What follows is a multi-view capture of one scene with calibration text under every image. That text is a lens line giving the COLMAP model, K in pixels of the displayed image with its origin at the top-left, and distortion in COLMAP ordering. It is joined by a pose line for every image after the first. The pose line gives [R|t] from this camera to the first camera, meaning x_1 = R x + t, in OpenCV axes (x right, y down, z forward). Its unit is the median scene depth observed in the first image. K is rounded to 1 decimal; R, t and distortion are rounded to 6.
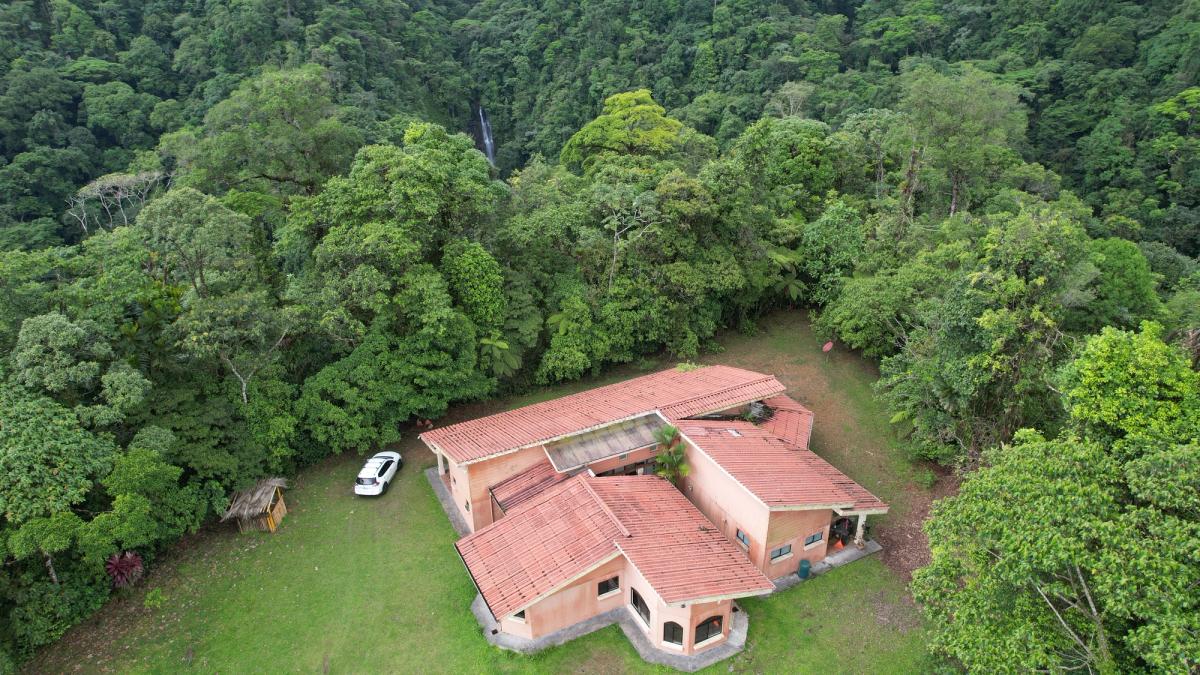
lens RADIAL K [[763.6, 0, 603.0], [0, 763.6, 343.2], [0, 0, 1]] dist [-0.077062, 0.064729]
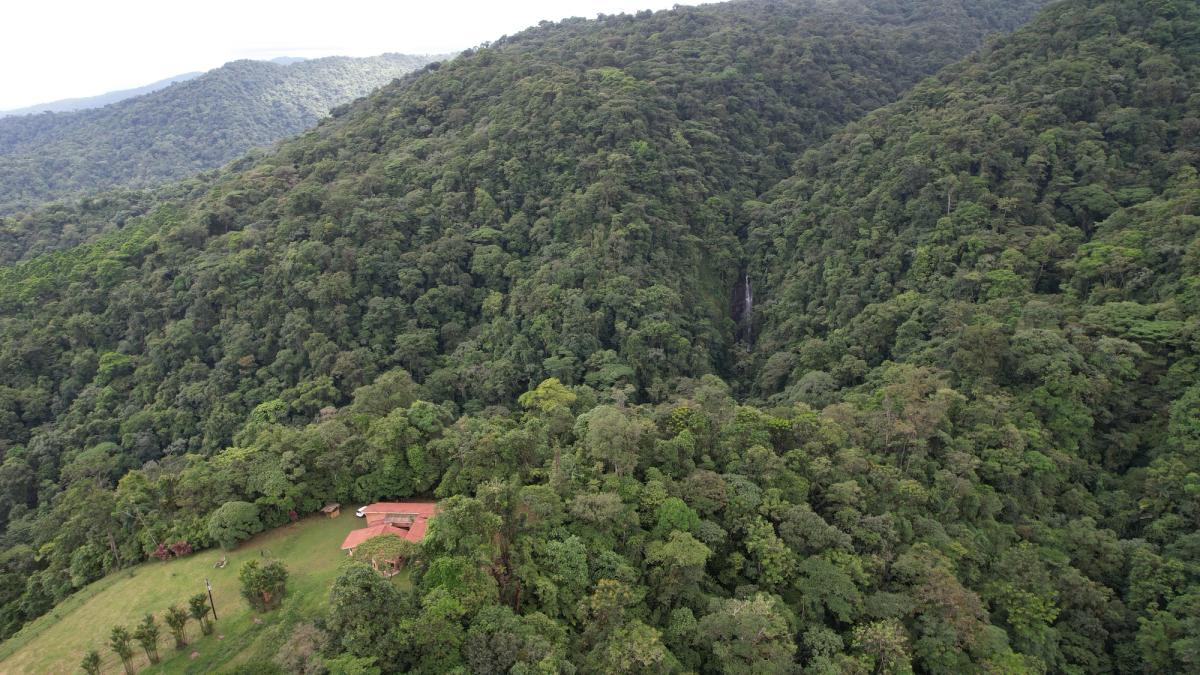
lens RADIAL K [[763.6, 0, 603.0], [0, 763.6, 343.2], [0, 0, 1]] dist [-0.077062, 0.064729]
pose [[0.858914, 0.154295, -0.488324, 0.341815], [-0.209567, 0.975937, -0.060241, -0.091868], [0.467278, 0.154079, 0.870581, -0.245793]]
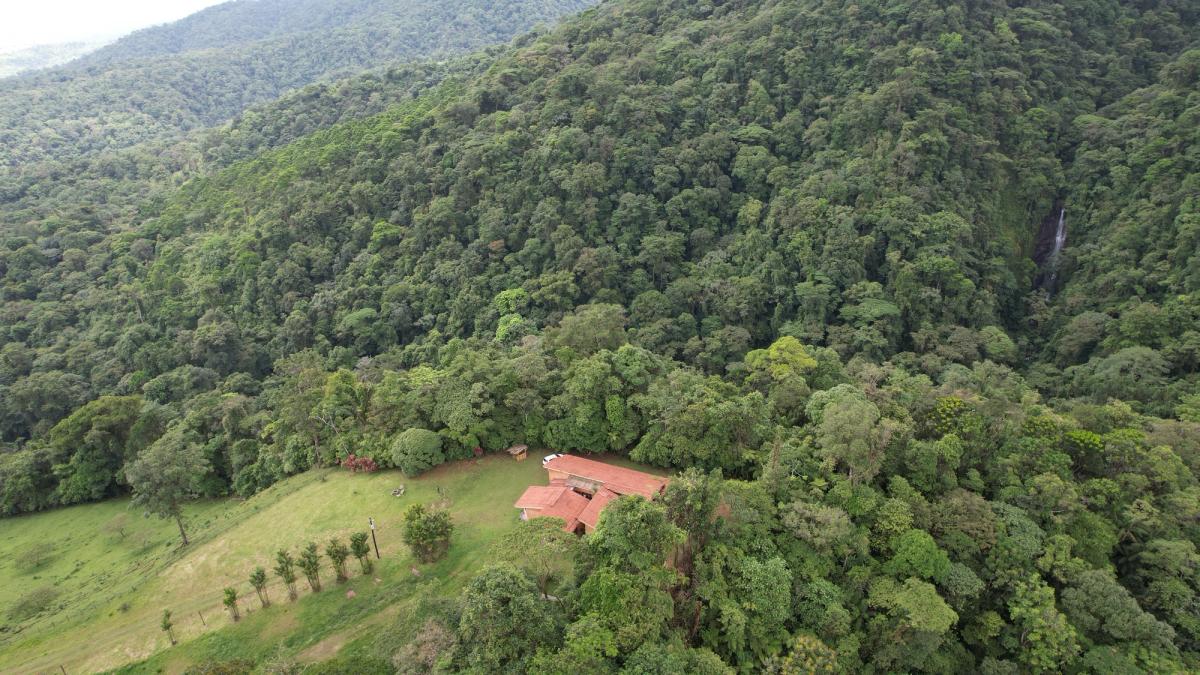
lens RADIAL K [[763.6, 0, 603.0], [0, 763.6, 343.2], [0, 0, 1]] dist [-0.077062, 0.064729]
pose [[0.623852, 0.341939, -0.702770, 0.287280], [-0.323643, 0.931515, 0.165938, -0.132258], [0.711382, 0.123926, 0.691794, -0.159840]]
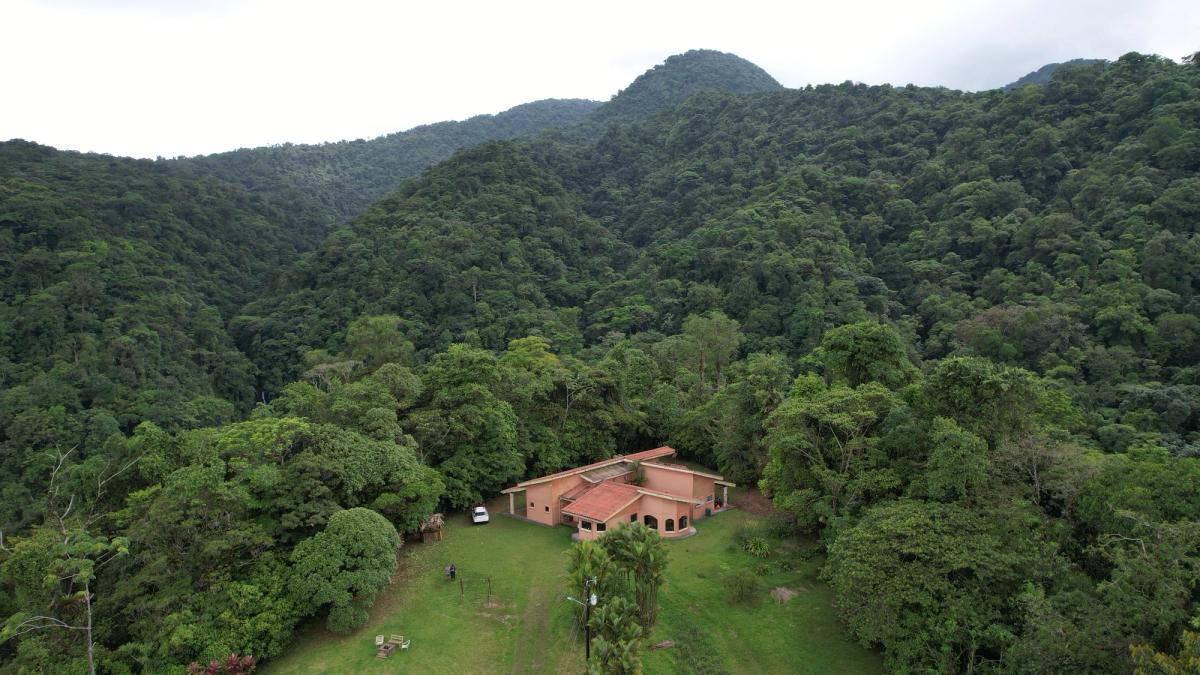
lens RADIAL K [[763.6, 0, 603.0], [0, 763.6, 343.2], [0, 0, 1]] dist [-0.077062, 0.064729]
pose [[0.936679, -0.023568, 0.349395, -0.105801], [0.150002, 0.928569, -0.339498, 0.073980], [-0.316436, 0.370410, 0.873307, -0.137457]]
